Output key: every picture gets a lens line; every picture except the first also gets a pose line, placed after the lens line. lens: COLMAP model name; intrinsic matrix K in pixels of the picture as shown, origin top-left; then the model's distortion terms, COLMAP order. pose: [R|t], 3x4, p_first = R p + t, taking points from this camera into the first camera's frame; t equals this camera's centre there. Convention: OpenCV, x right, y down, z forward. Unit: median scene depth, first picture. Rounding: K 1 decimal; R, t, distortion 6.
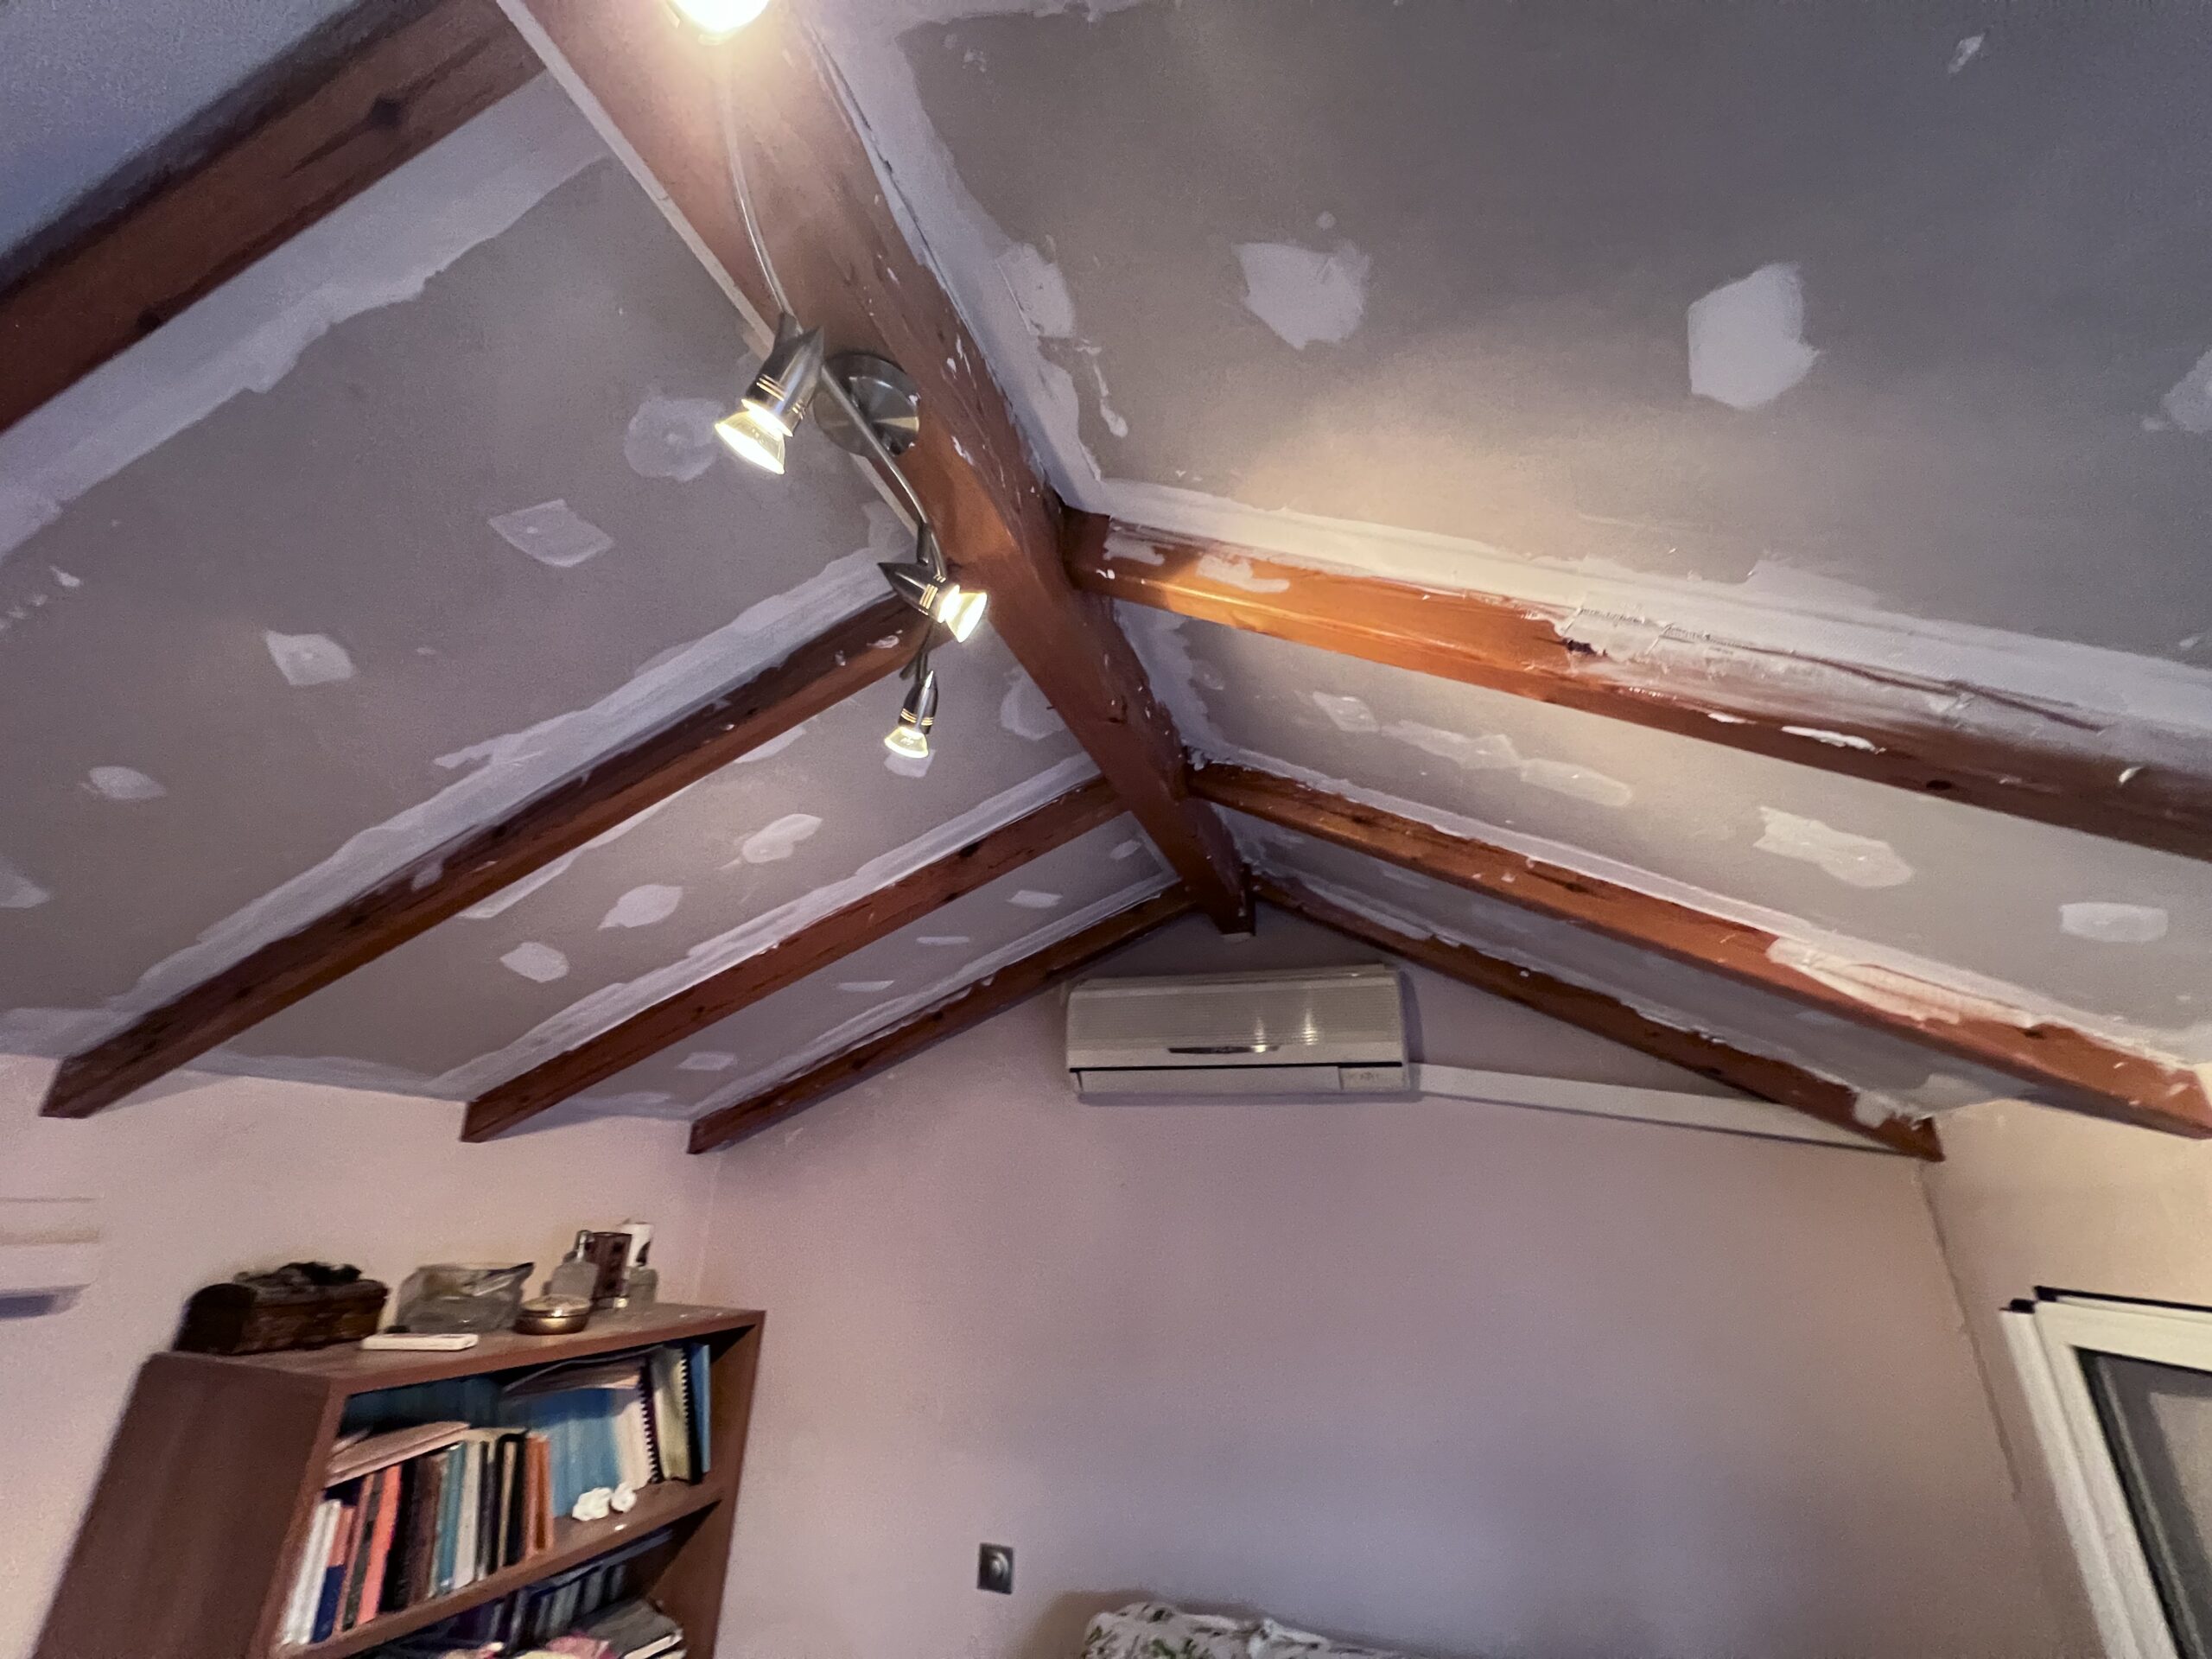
lens RADIAL K [[891.0, 0, 1100.4], [0, 891.0, 833.7], [0, 0, 1]] dist [-0.002156, 0.000892]
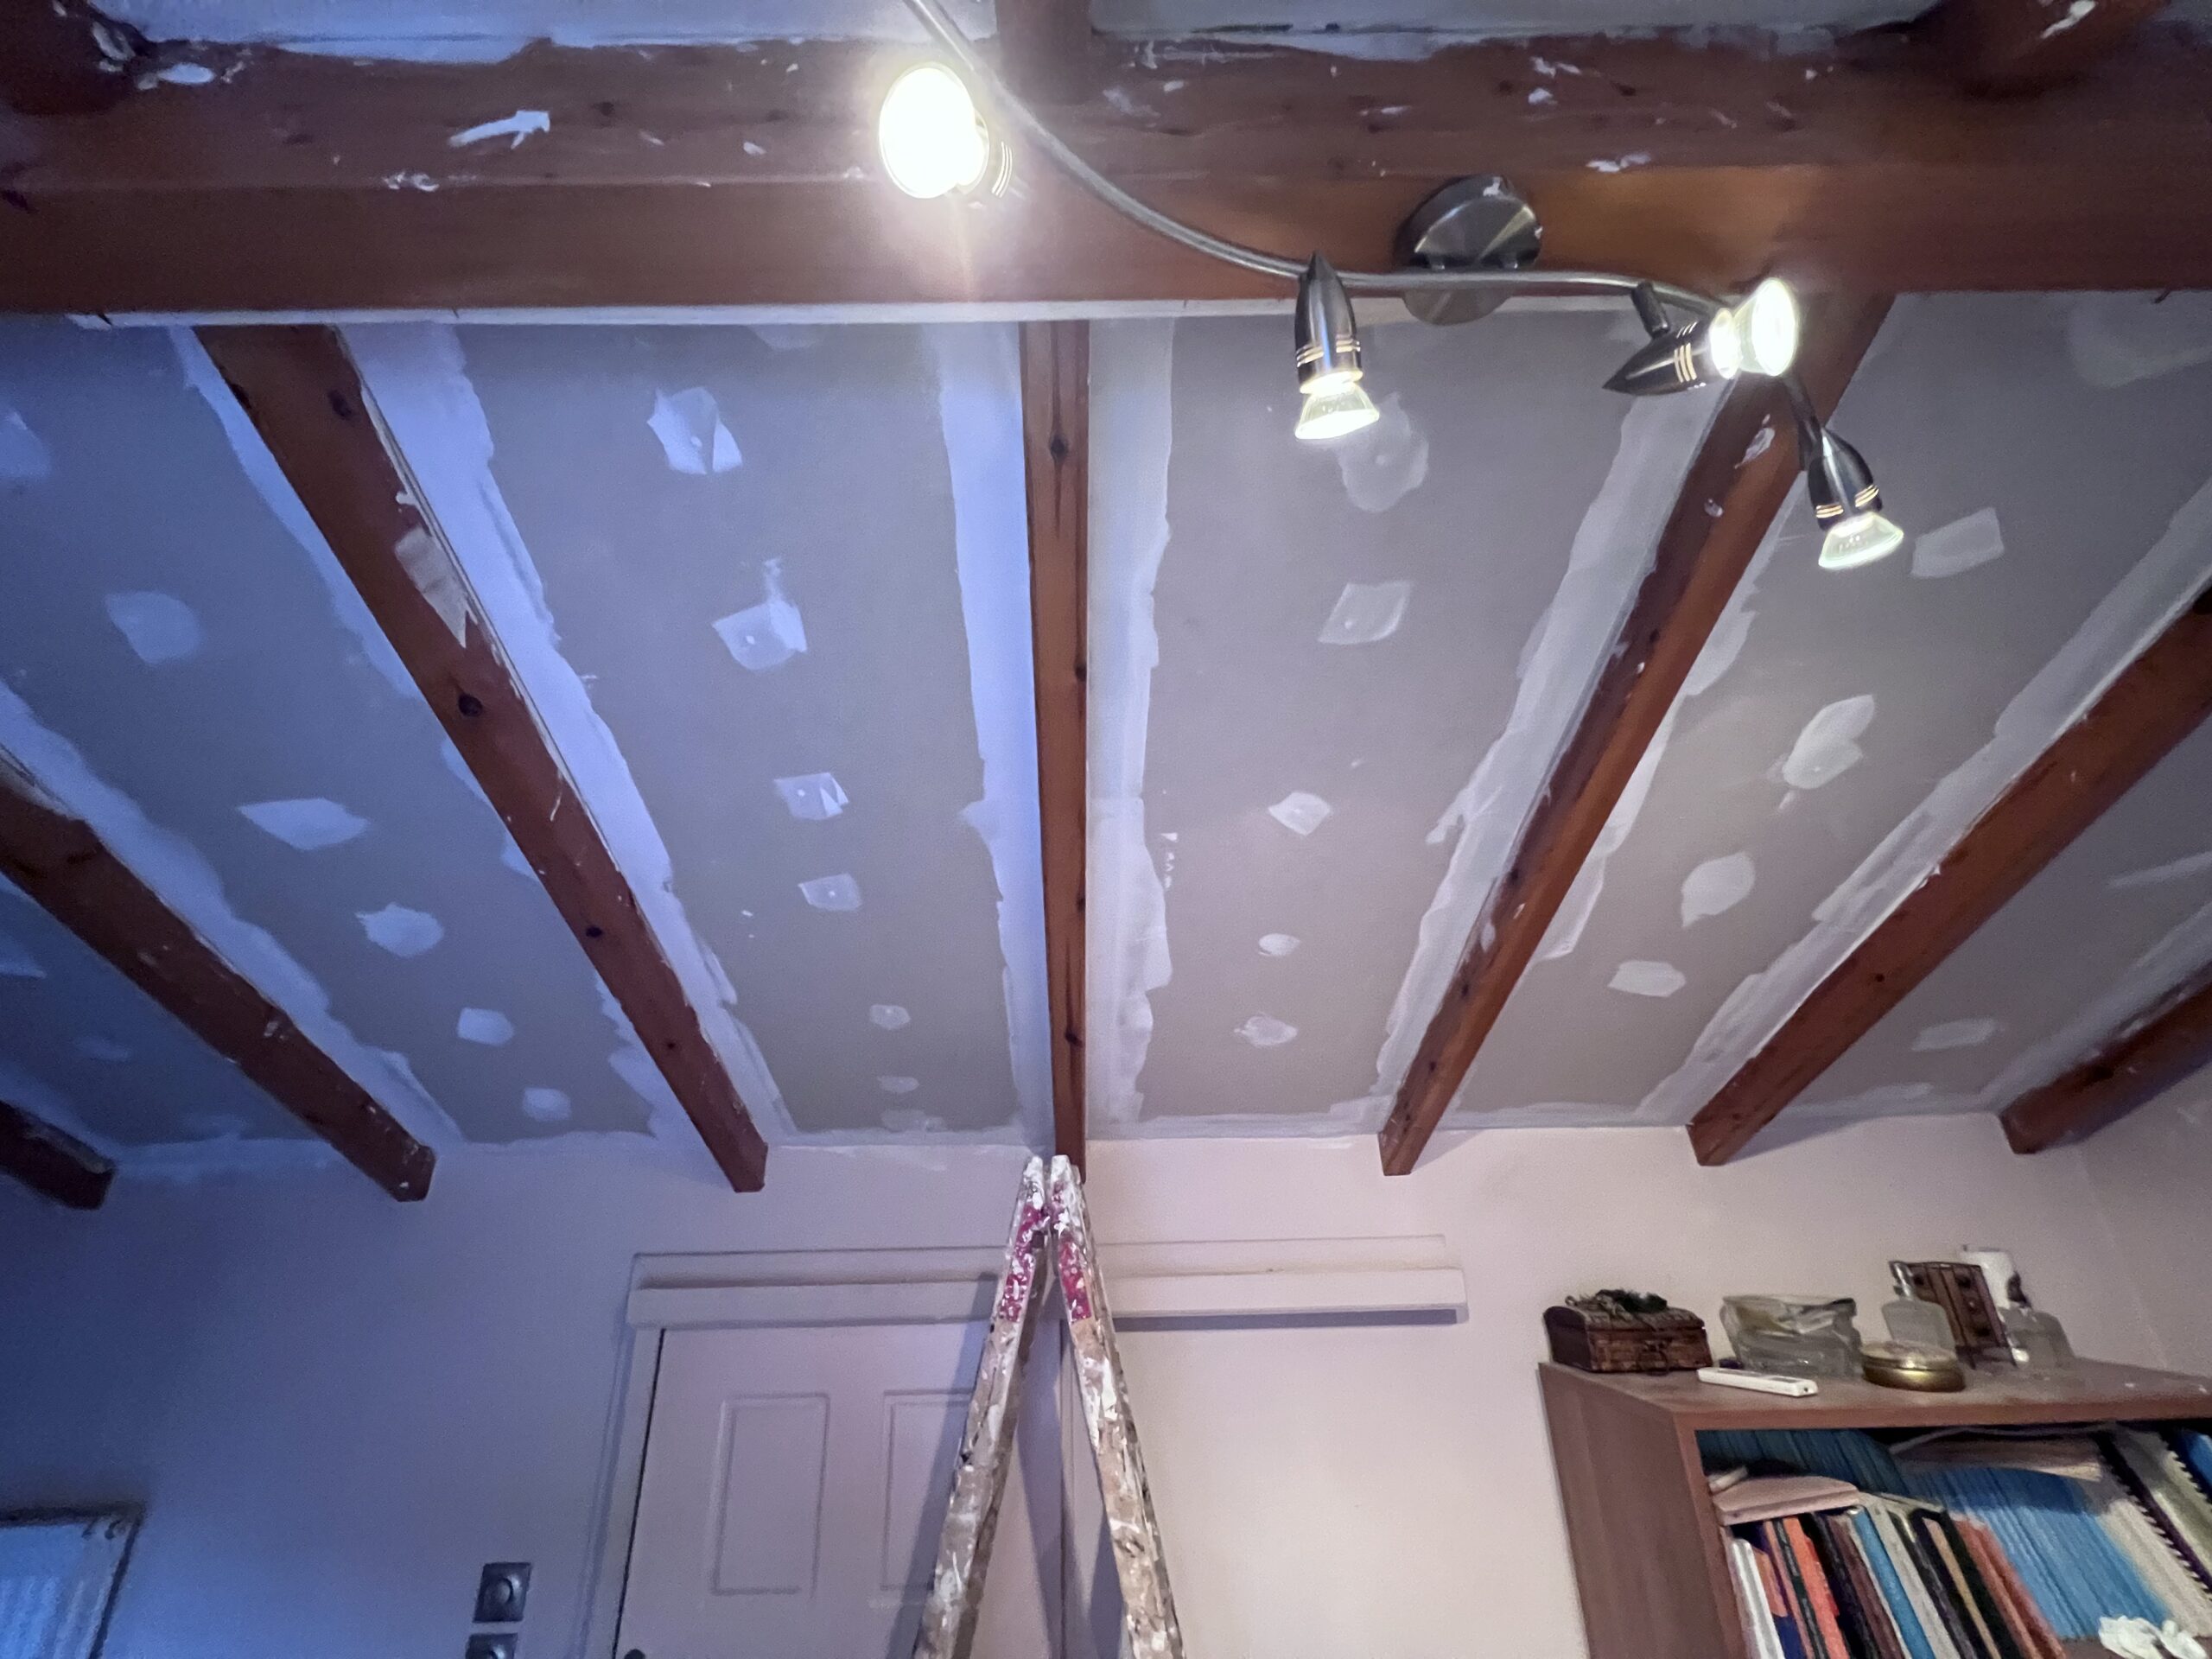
lens RADIAL K [[891.0, 0, 1100.4], [0, 891.0, 833.7], [0, 0, 1]] dist [-0.002156, 0.000892]
pose [[0.325987, -0.393441, -0.859614, 0.059652], [0.385830, 0.885479, -0.258963, 0.031436], [0.863057, -0.247247, 0.440456, 0.130313]]
